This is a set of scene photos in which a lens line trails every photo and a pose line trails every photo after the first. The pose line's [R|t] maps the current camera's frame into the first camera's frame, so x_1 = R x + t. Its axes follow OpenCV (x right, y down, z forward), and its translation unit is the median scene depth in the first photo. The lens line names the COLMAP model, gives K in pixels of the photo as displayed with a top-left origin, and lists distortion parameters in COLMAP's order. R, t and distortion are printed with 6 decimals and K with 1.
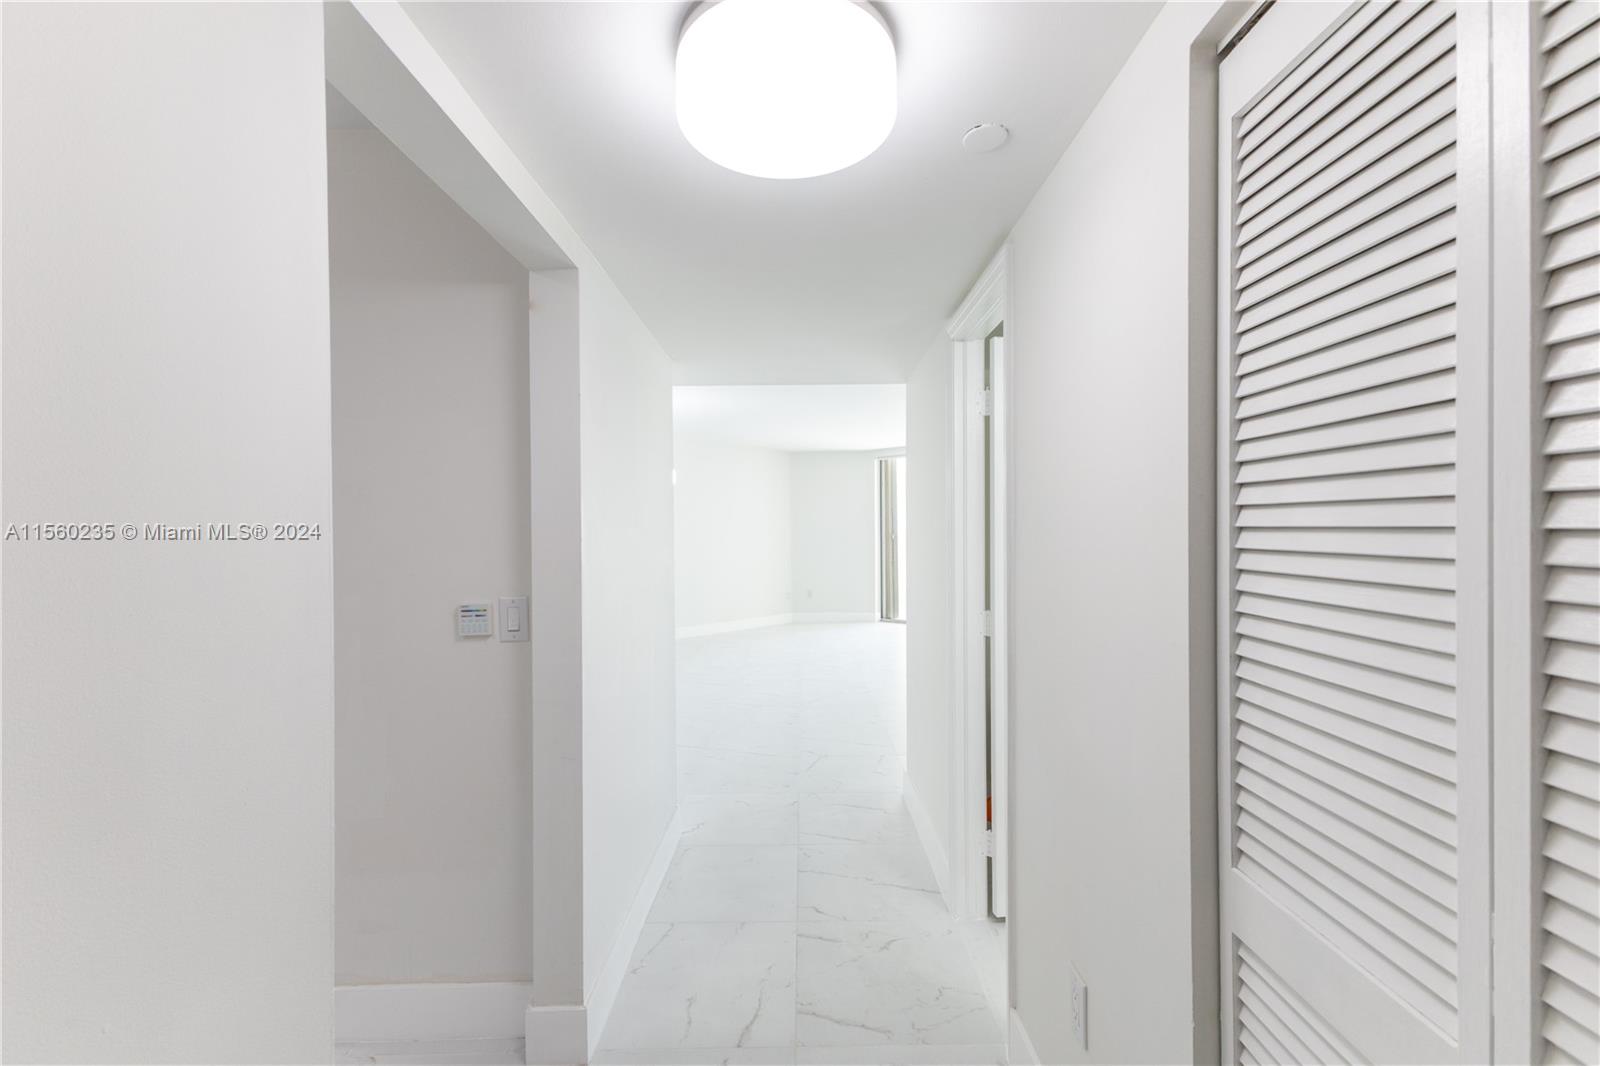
lens RADIAL K [[694.9, 0, 803.2], [0, 694.9, 530.2], [0, 0, 1]] dist [0.015035, -0.001285]
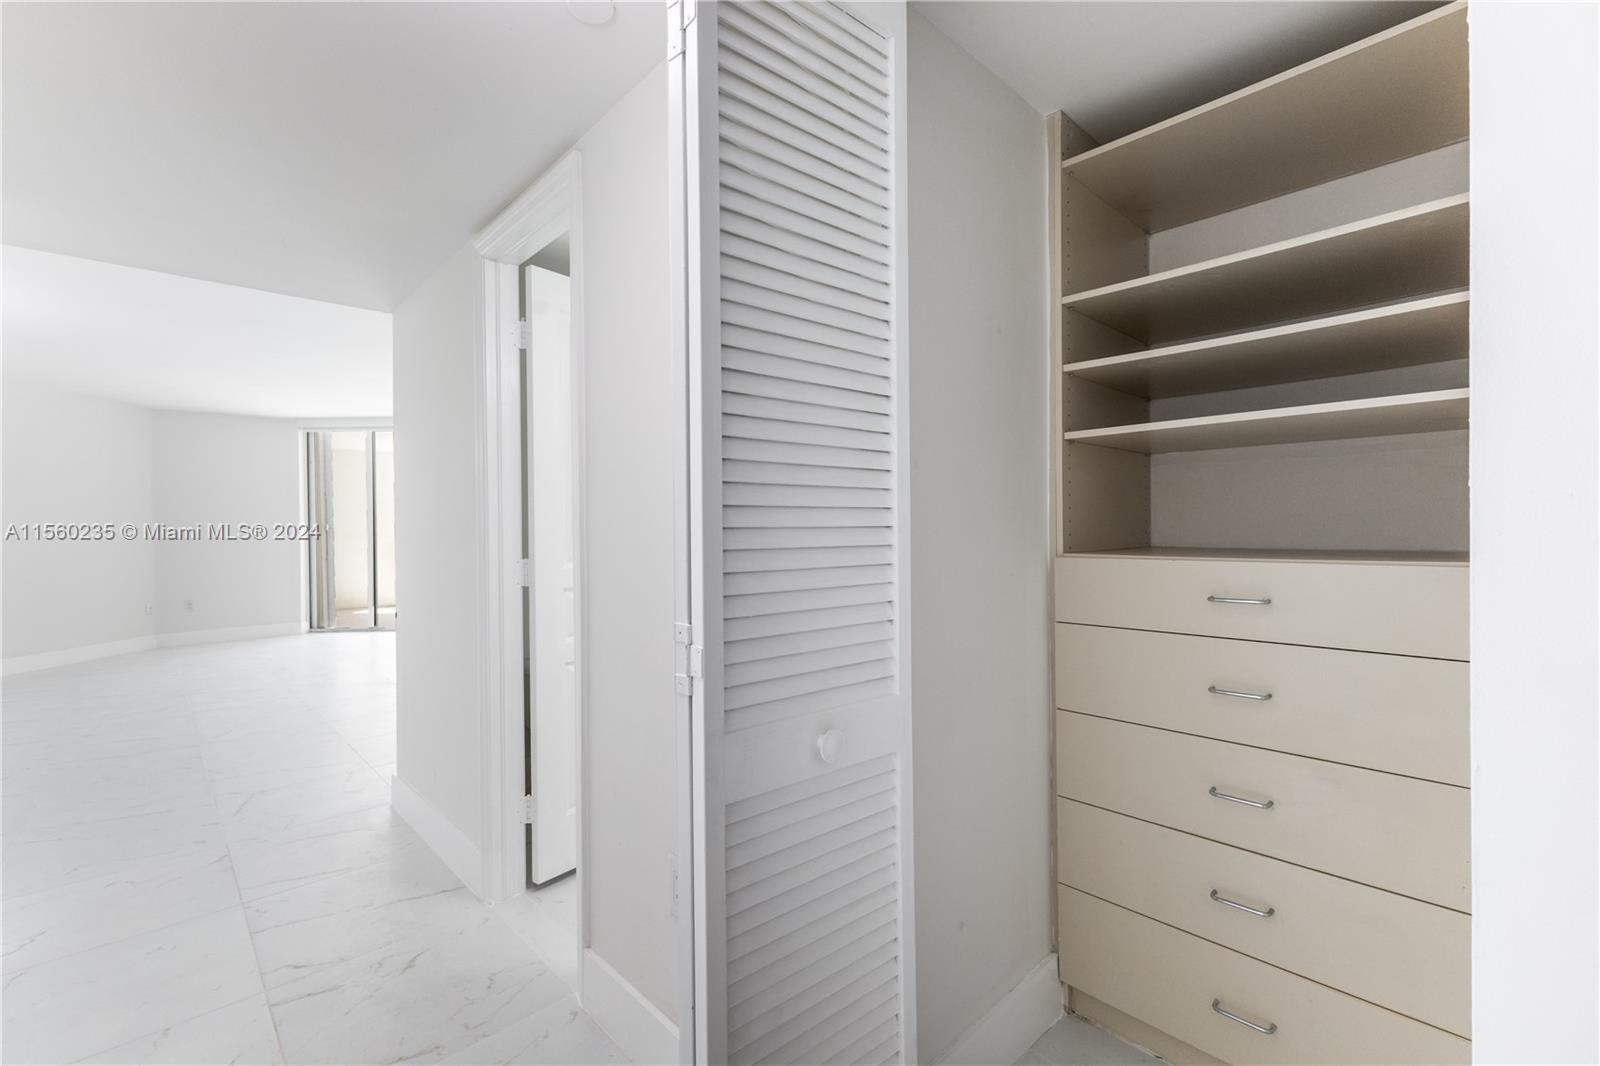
lens RADIAL K [[694.9, 0, 803.2], [0, 694.9, 530.2], [0, 0, 1]] dist [0.015035, -0.001285]
pose [[0.728597, -0.005813, 0.684918, -0.101318], [0.011428, 0.999928, -0.003670, 0.084763], [-0.684848, 0.010502, 0.728611, 0.067449]]
